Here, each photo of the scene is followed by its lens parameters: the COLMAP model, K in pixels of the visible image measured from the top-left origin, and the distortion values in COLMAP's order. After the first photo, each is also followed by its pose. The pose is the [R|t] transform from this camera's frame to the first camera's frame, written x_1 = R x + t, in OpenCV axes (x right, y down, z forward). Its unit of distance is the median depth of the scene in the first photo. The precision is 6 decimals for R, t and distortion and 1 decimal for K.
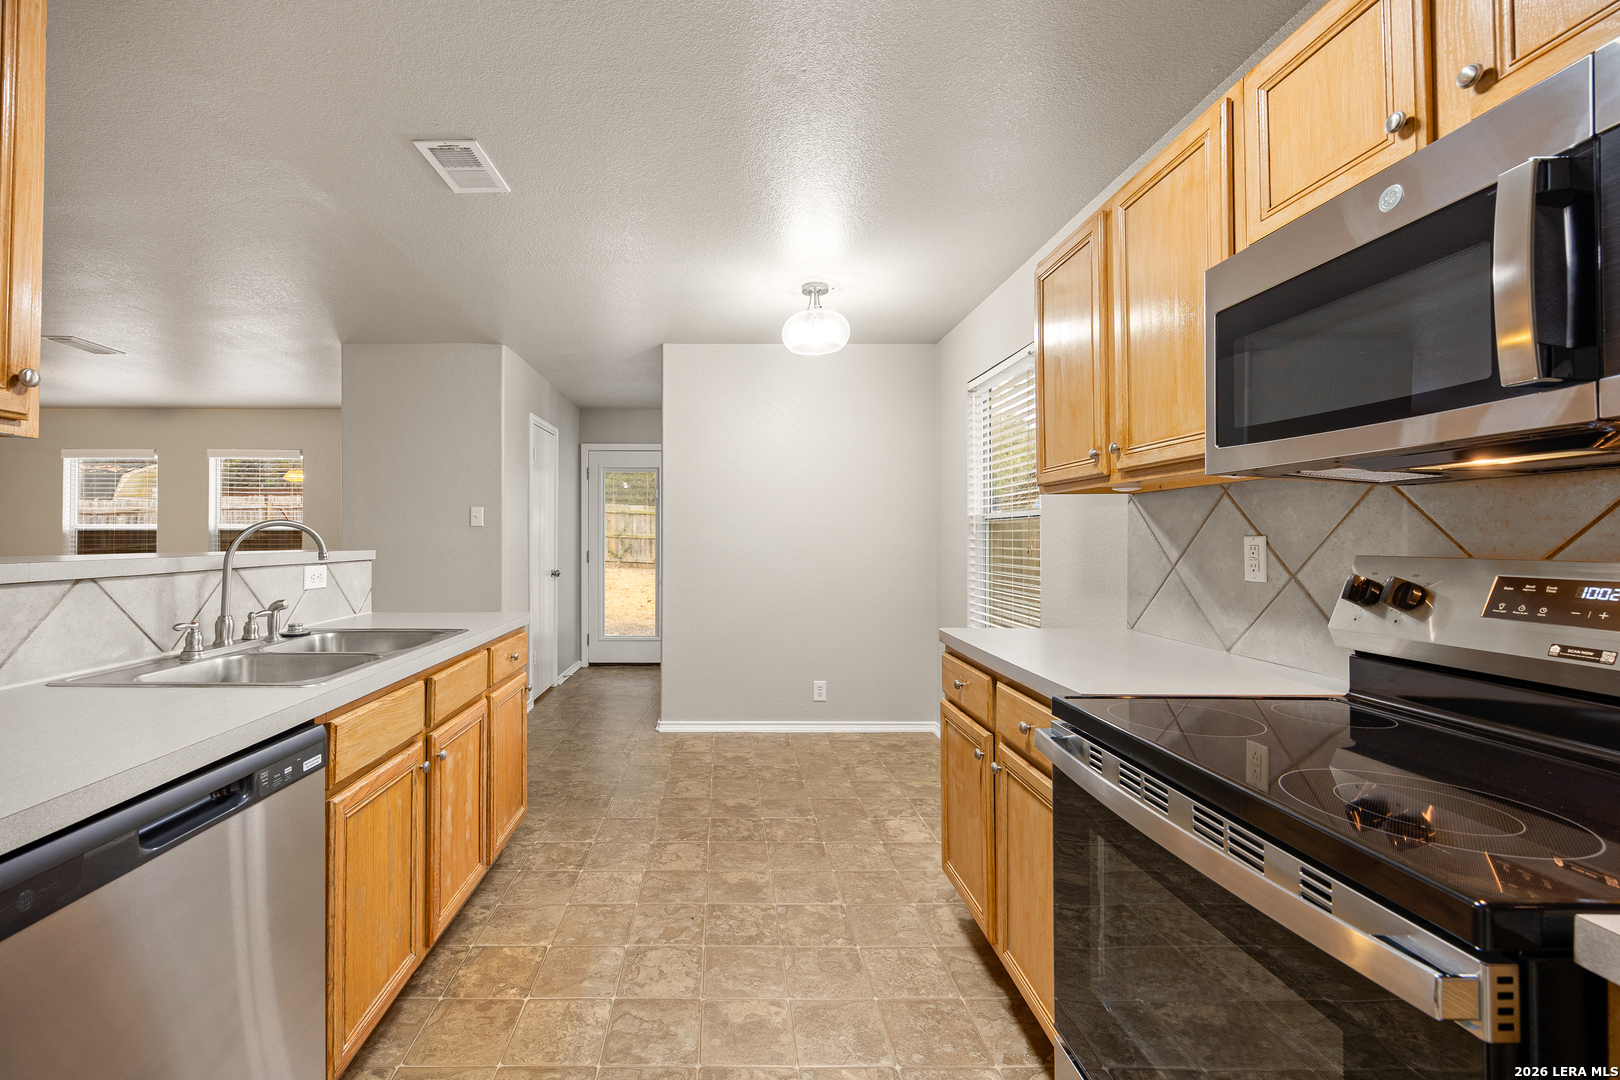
lens RADIAL K [[652.7, 0, 809.2], [0, 652.7, 538.2], [0, 0, 1]] dist [0.012480, 0.000290]
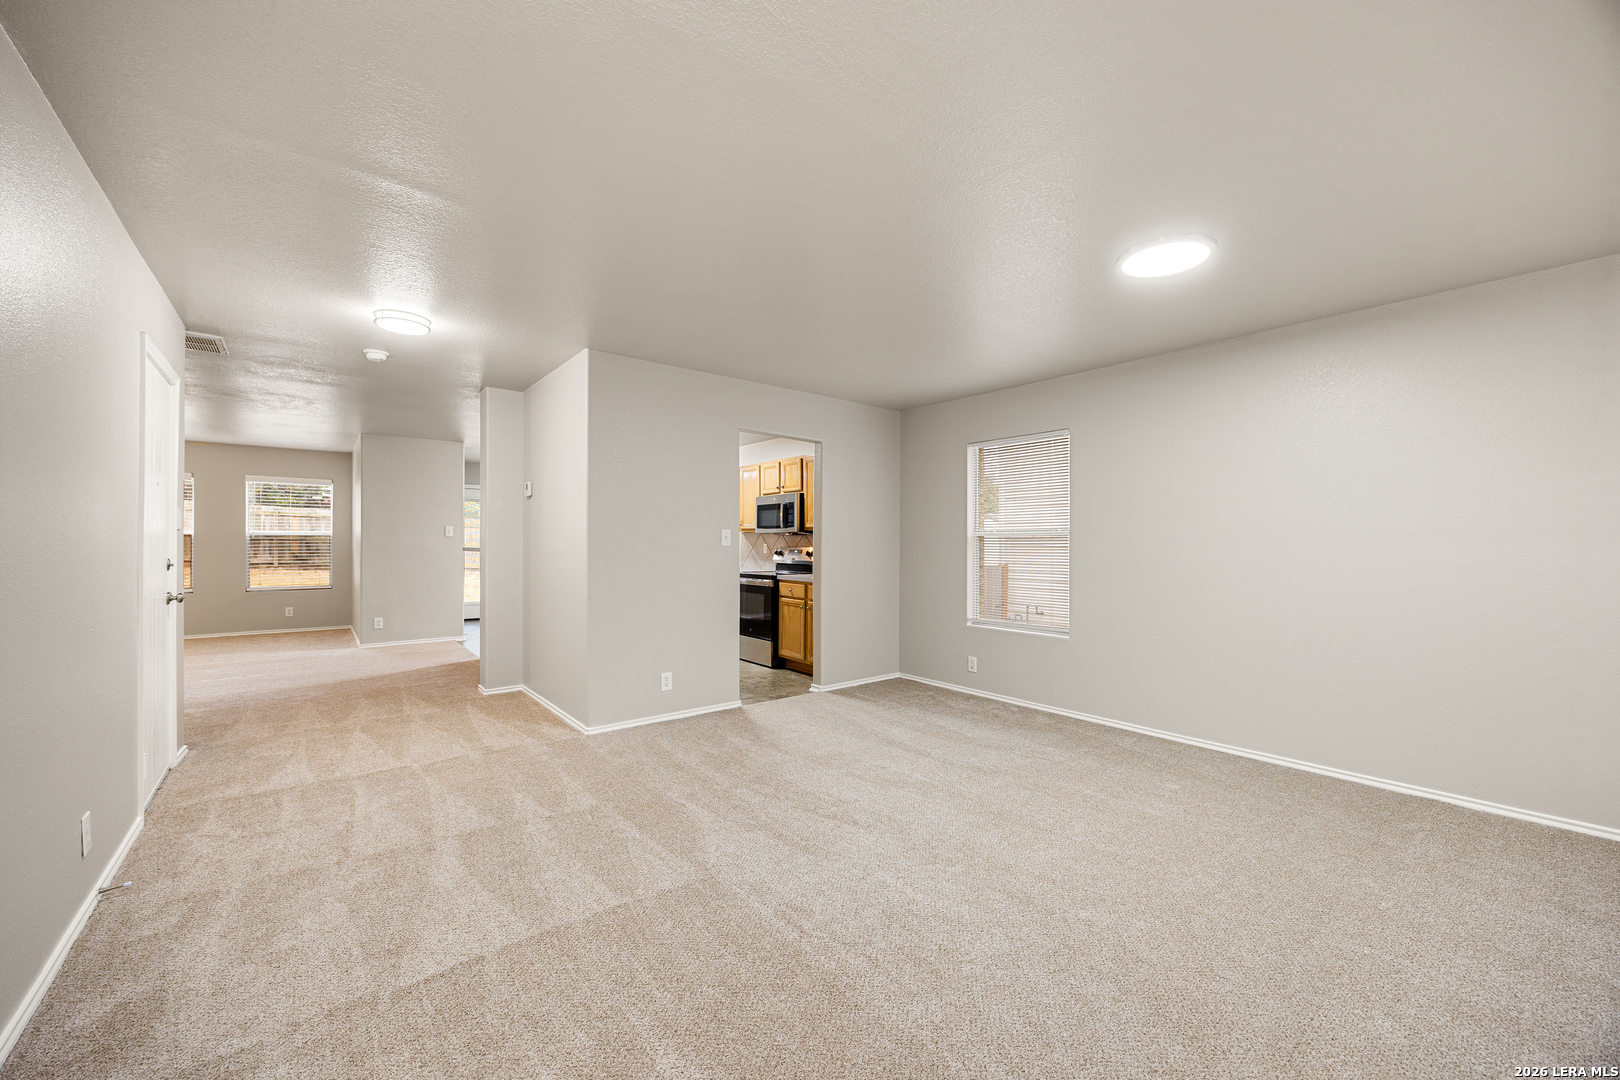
lens RADIAL K [[652.7, 0, 809.3], [0, 652.7, 547.1], [0, 0, 1]] dist [0.012480, 0.000290]
pose [[0.839802, 0.026530, 0.542244, -2.096338], [-0.026762, 0.999614, -0.007460, 0.060584], [-0.542233, -0.008246, 0.840188, -4.068562]]
